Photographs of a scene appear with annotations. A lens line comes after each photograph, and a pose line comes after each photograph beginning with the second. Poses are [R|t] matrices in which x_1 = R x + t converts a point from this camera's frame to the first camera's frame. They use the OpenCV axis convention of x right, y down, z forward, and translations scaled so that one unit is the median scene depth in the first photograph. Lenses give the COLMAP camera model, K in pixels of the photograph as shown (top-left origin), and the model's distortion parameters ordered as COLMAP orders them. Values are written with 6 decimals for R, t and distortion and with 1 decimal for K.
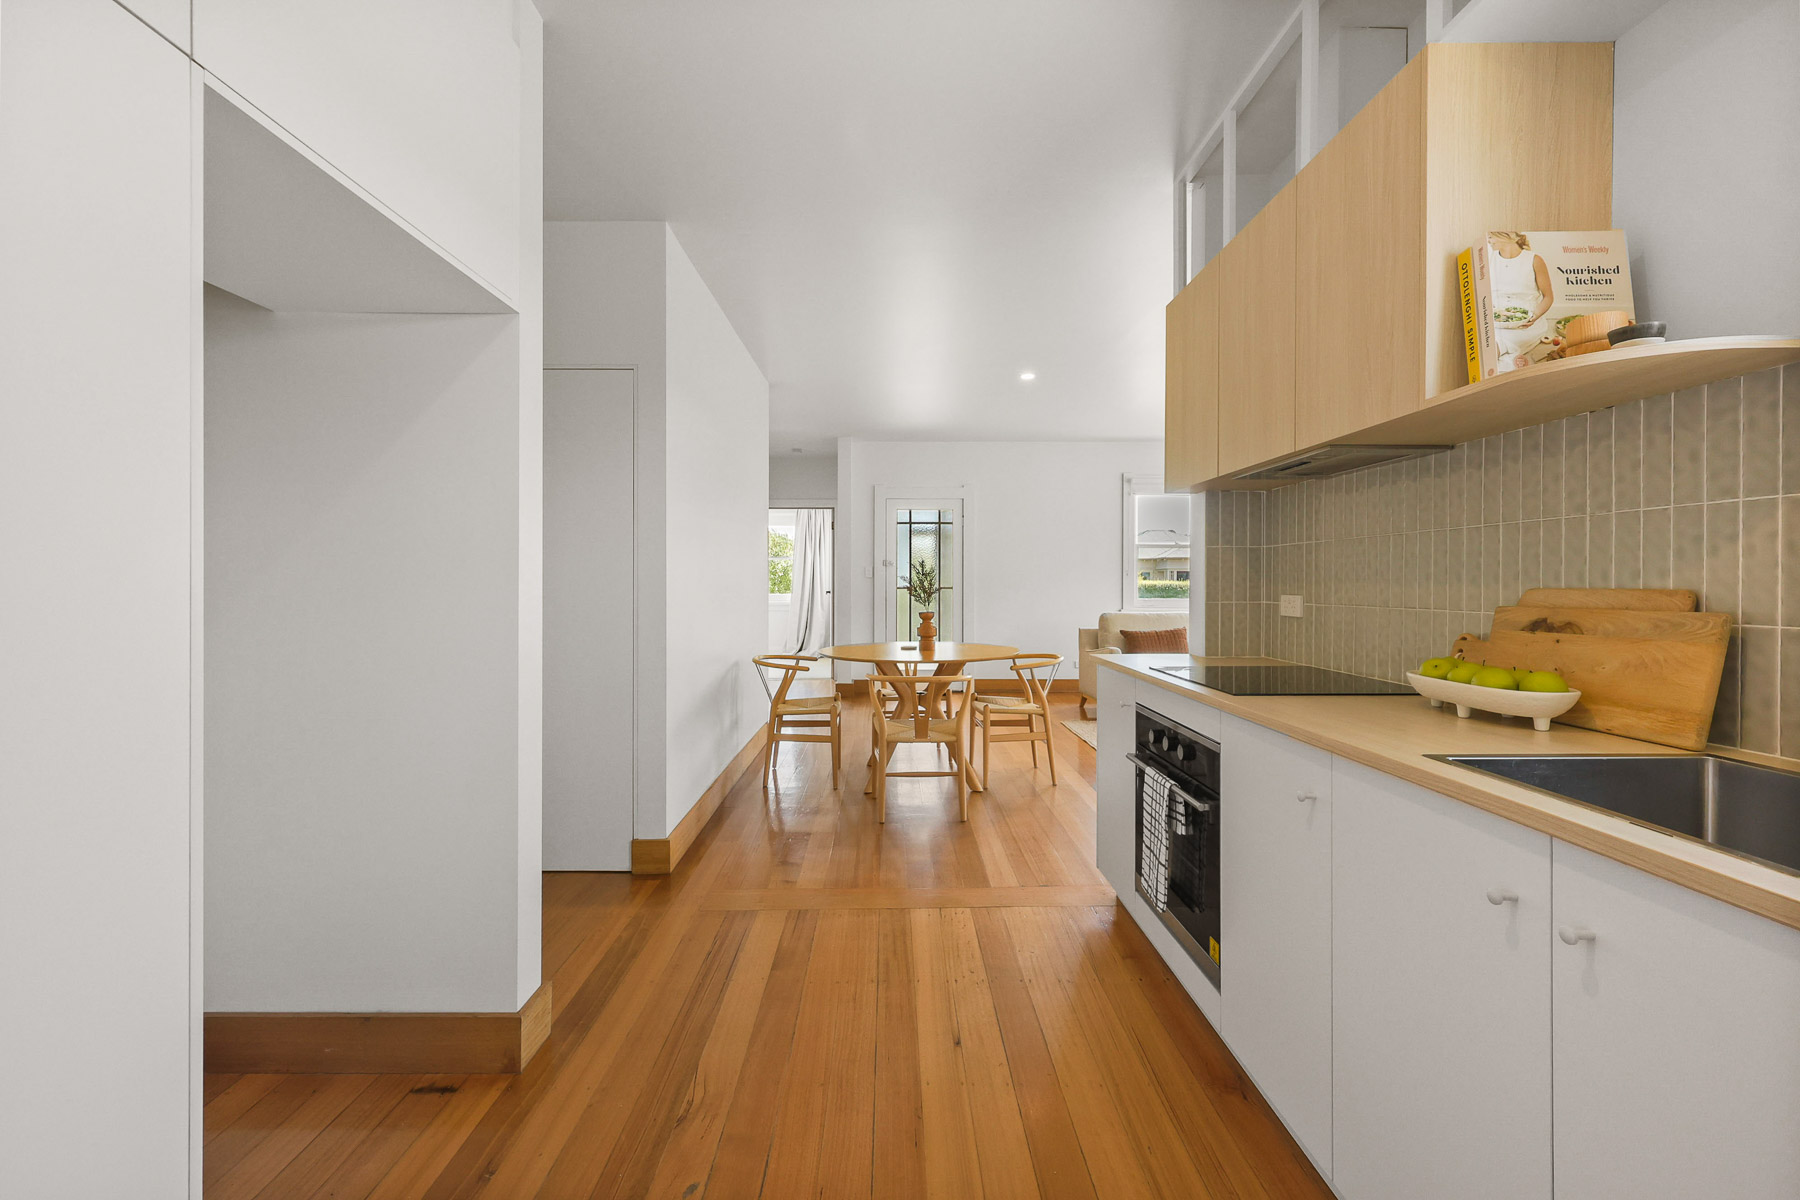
lens RADIAL K [[725.2, 0, 882.4], [0, 725.2, 581.1], [0, 0, 1]] dist [-0.007818, -0.000321]
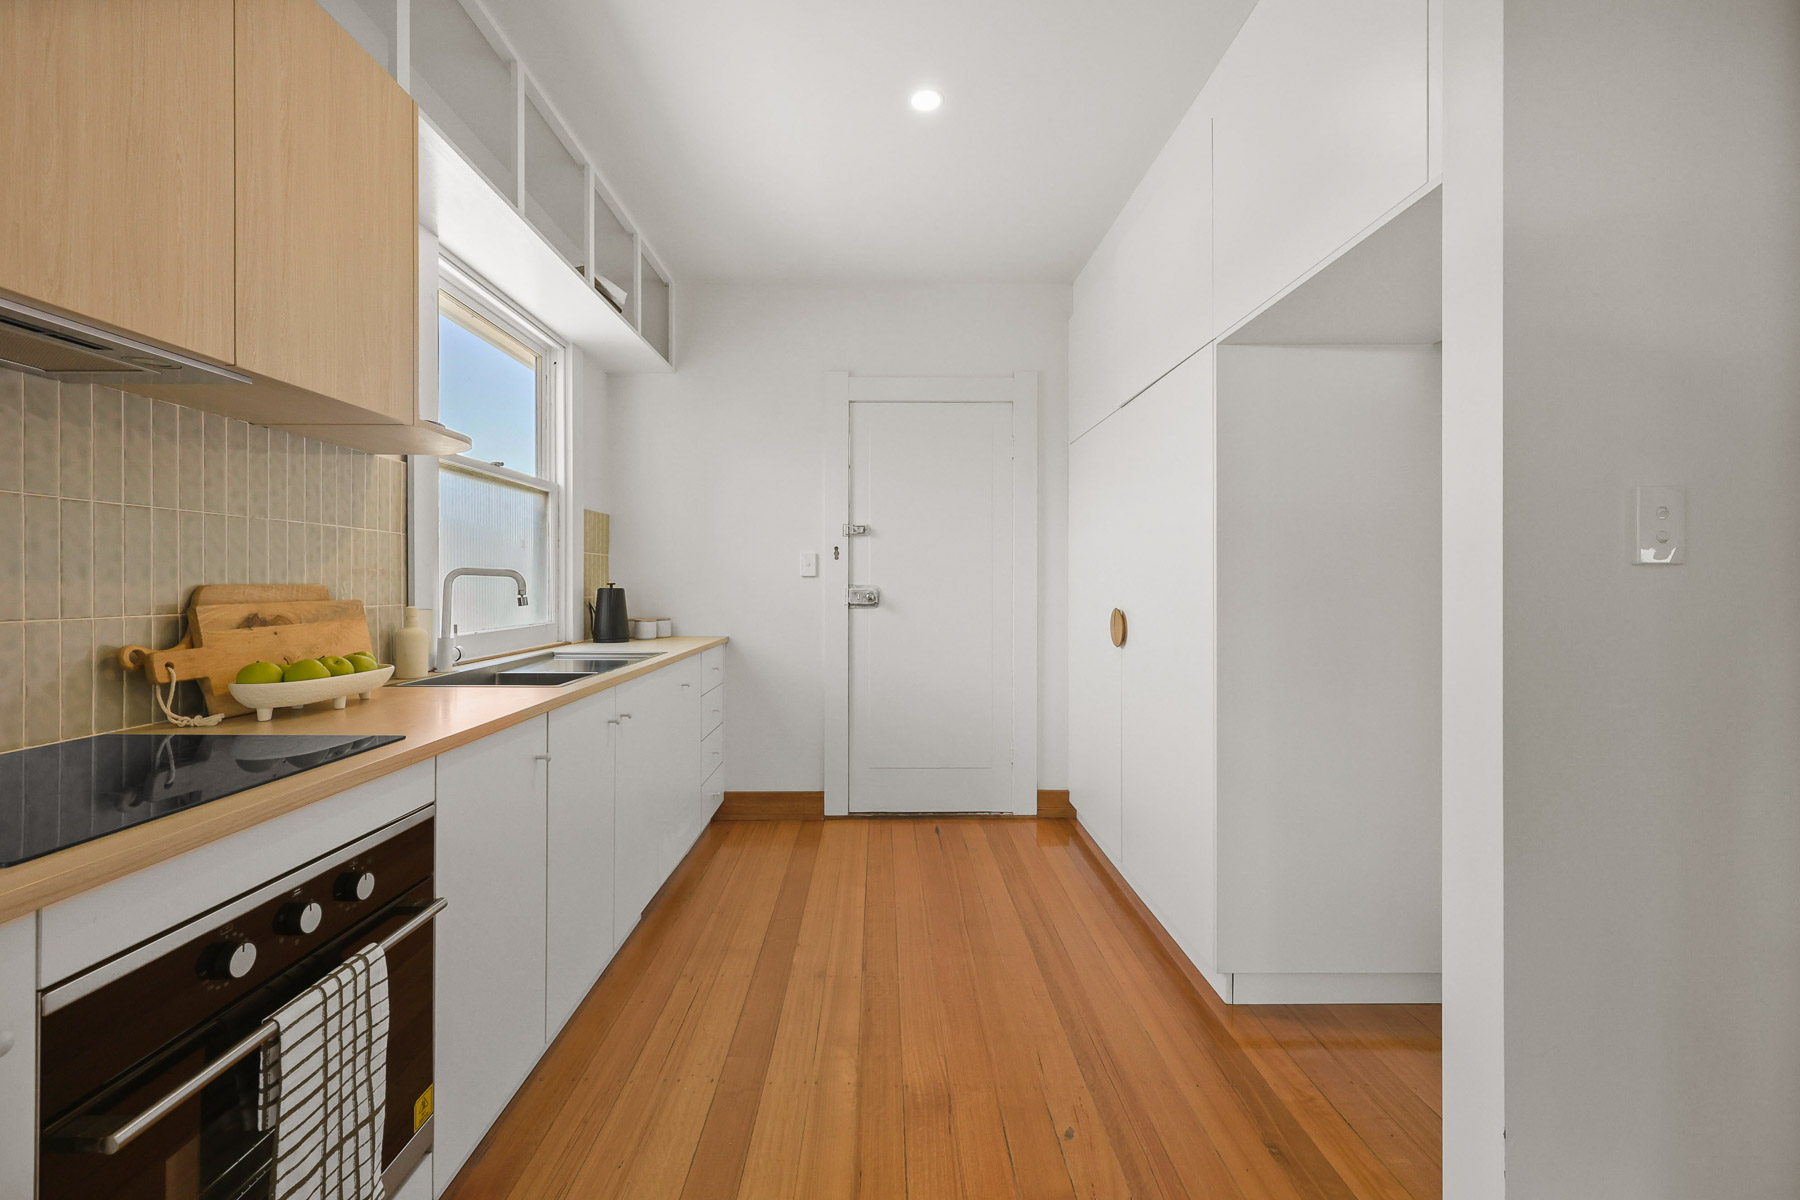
lens RADIAL K [[725.2, 0, 884.4], [0, 725.2, 588.7], [0, 0, 1]] dist [-0.007818, -0.000321]
pose [[-0.999850, -0.002860, -0.017082, 0.020396], [-0.002966, 0.999977, 0.006143, 0.003677], [0.017064, 0.006192, -0.999835, 1.137048]]
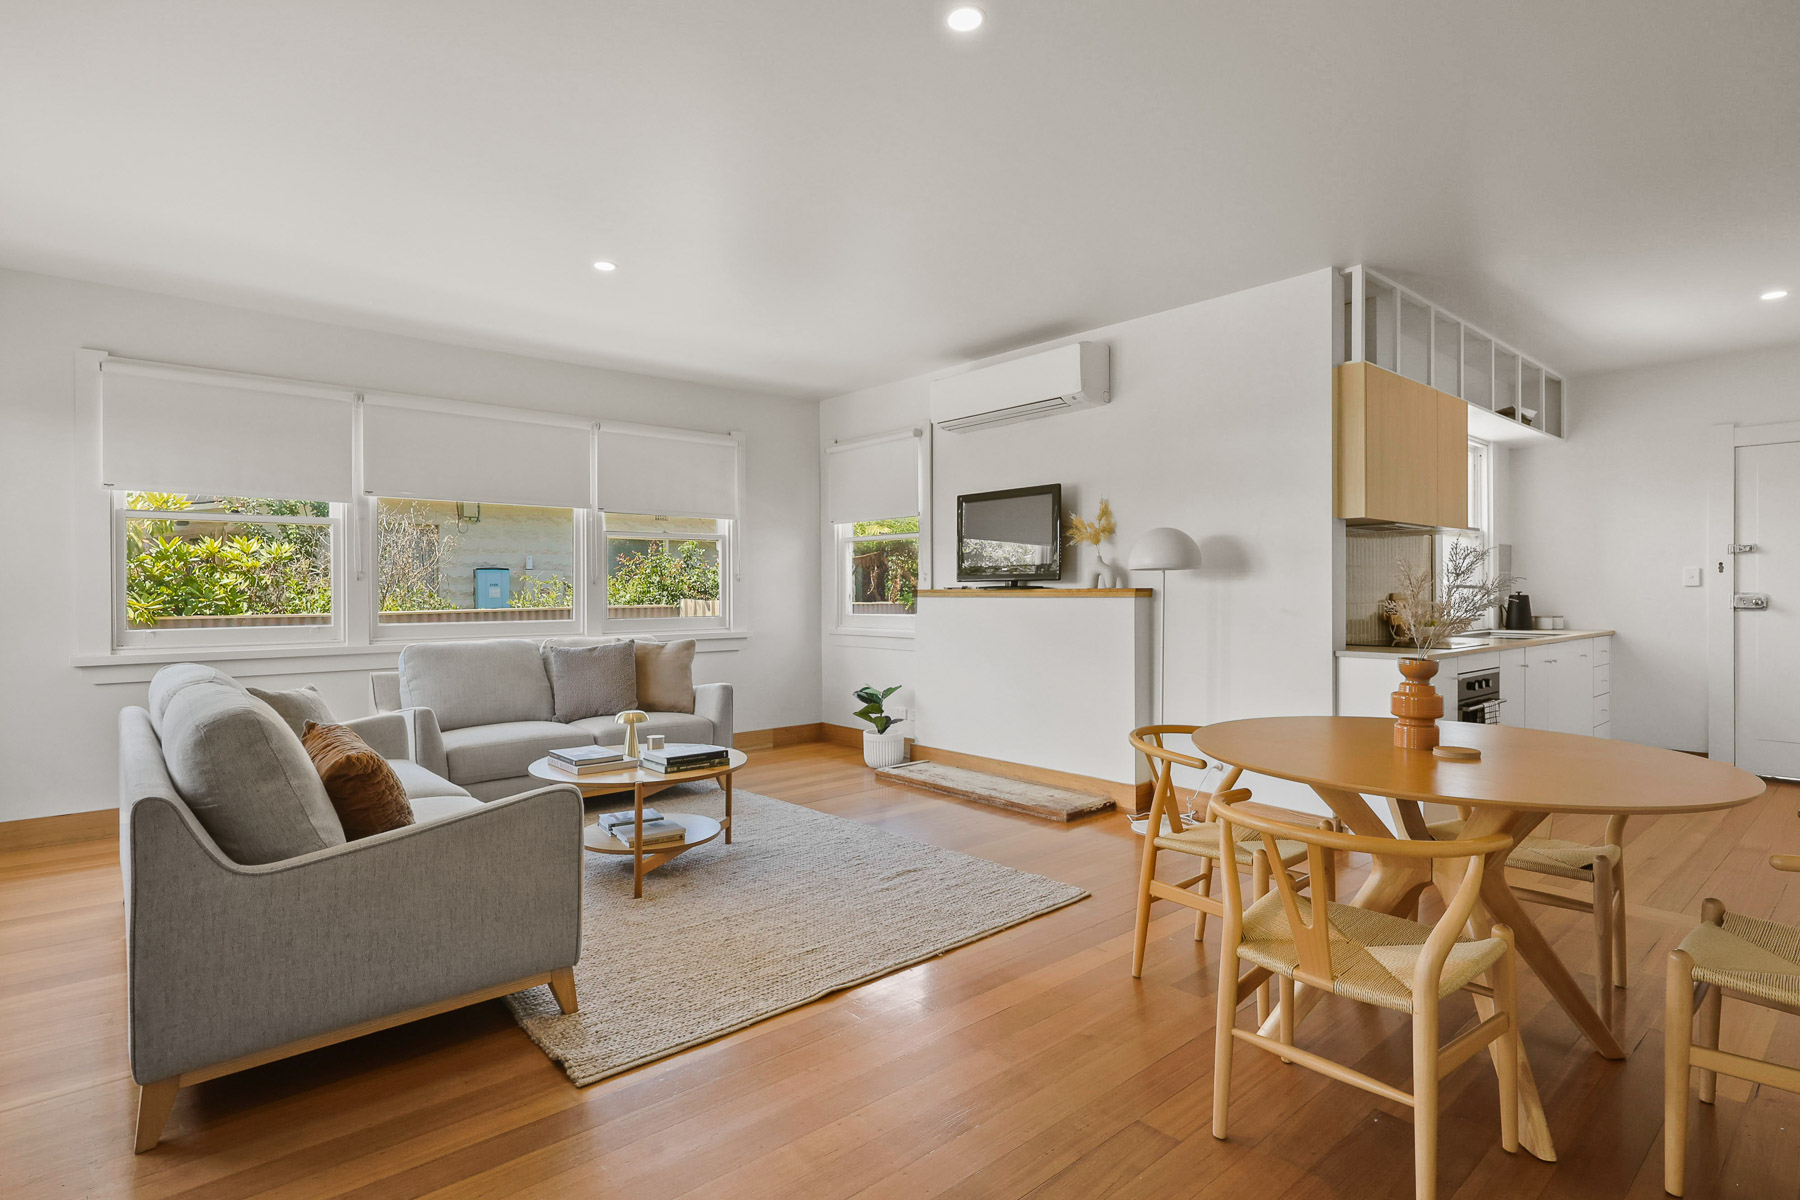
lens RADIAL K [[881.1, 0, 894.7], [0, 881.1, 595.1], [0, 0, 1]] dist [0.000073, -0.002445]
pose [[-0.654457, -0.001100, 0.756098, -0.209520], [0.000796, 0.999997, 0.002144, 0.005617], [-0.756098, 0.002005, -0.654455, 2.644317]]
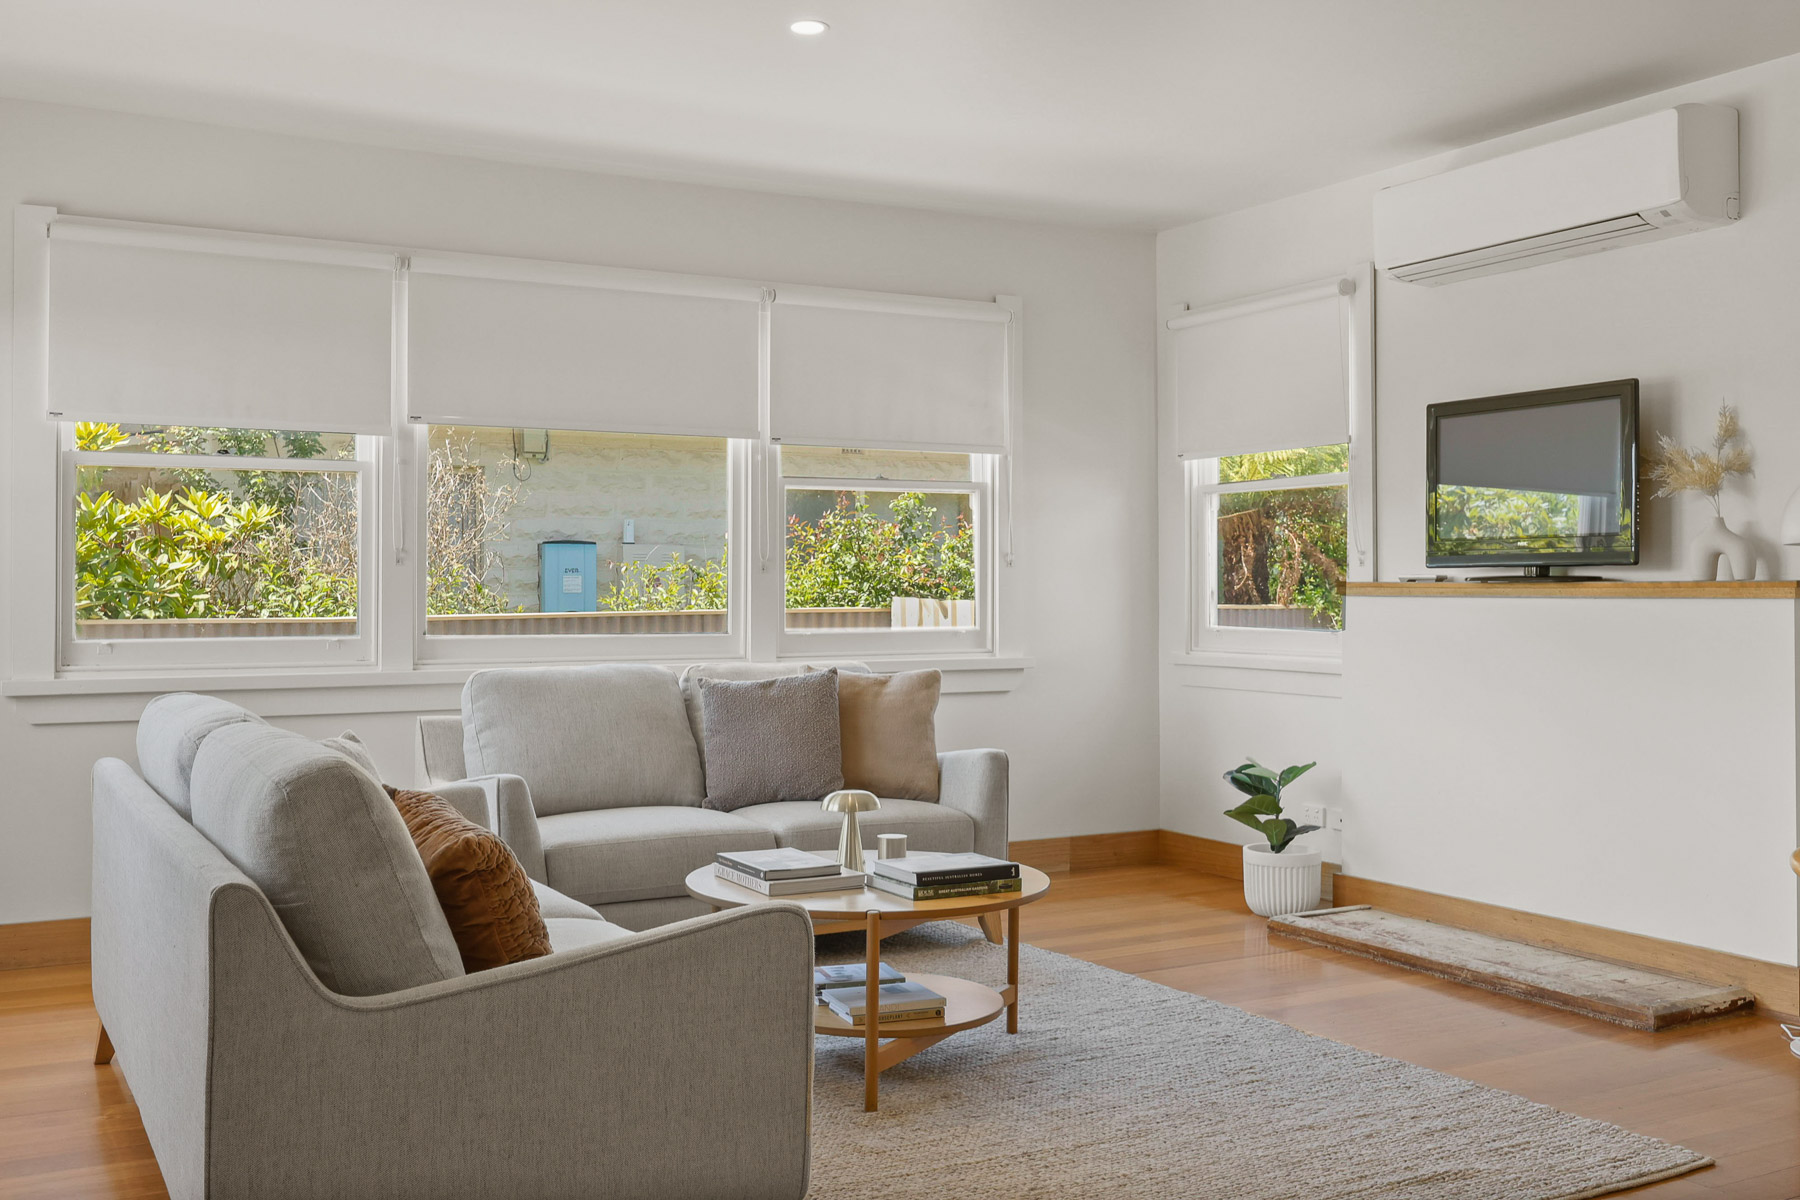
lens RADIAL K [[1695.9, 0, 902.4], [0, 1695.9, 560.0], [0, 0, 1]] dist [-0.003490, 0.000000]
pose [[-0.479120, 0.012425, 0.877661, -0.273588], [-0.003568, 0.999864, -0.016102, 0.005770], [-0.877742, -0.010846, -0.479010, 2.758403]]
